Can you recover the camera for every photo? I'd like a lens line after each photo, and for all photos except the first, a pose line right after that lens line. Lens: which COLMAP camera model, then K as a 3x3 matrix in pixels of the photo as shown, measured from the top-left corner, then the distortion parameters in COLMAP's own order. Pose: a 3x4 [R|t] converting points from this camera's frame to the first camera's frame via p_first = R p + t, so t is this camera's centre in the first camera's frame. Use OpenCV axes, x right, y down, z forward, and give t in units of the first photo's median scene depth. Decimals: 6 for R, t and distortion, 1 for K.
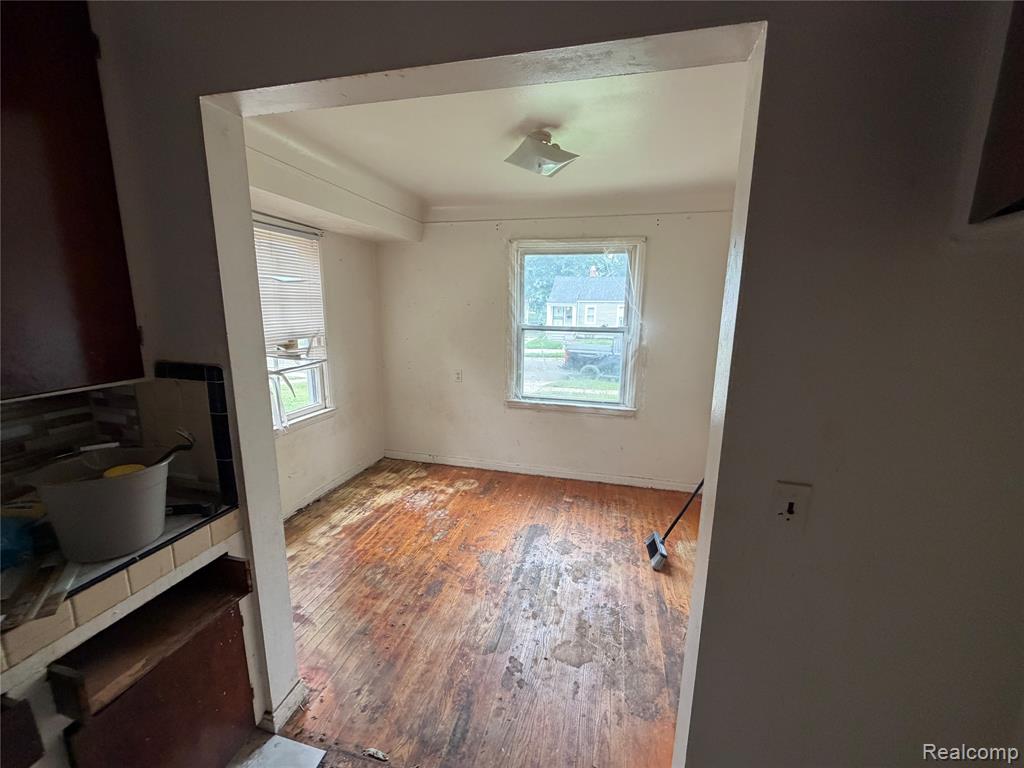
lens RADIAL K [[411.3, 0, 510.6], [0, 411.3, 385.1], [0, 0, 1]] dist [0.003738, 0.000130]
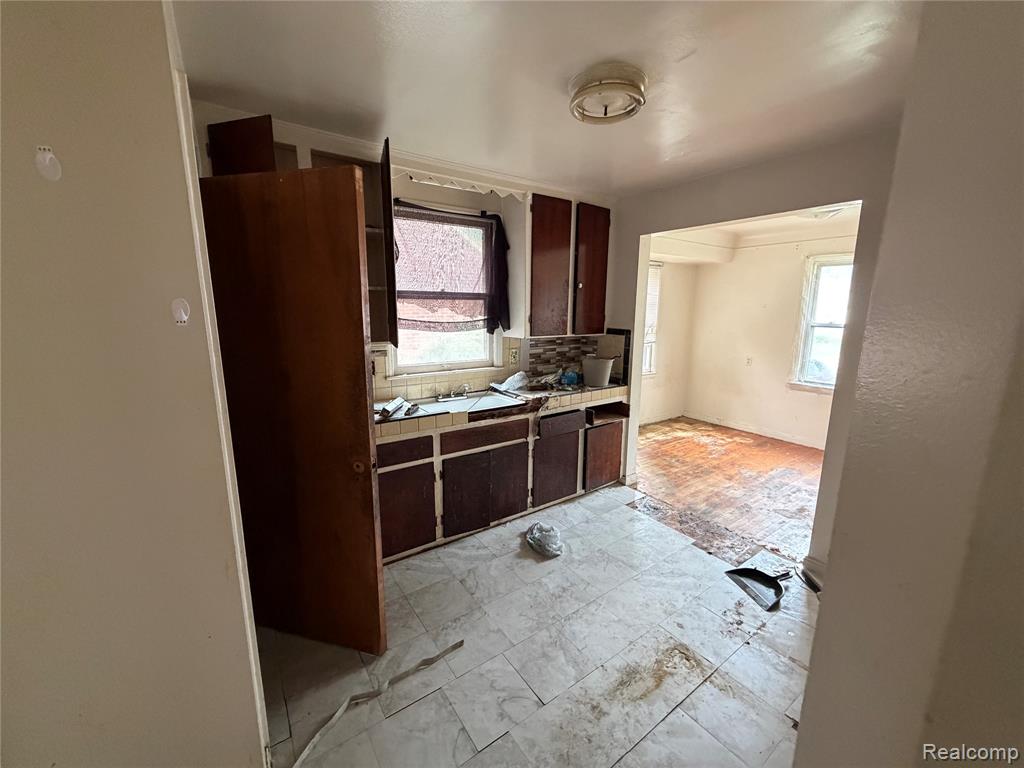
lens RADIAL K [[411.3, 0, 509.8], [0, 411.3, 383.2], [0, 0, 1]] dist [0.003738, 0.000130]
pose [[0.756767, 0.110448, -0.644286, 0.191330], [-0.120819, 0.992274, 0.028191, 0.130459], [0.642422, 0.056508, 0.764265, -0.628182]]
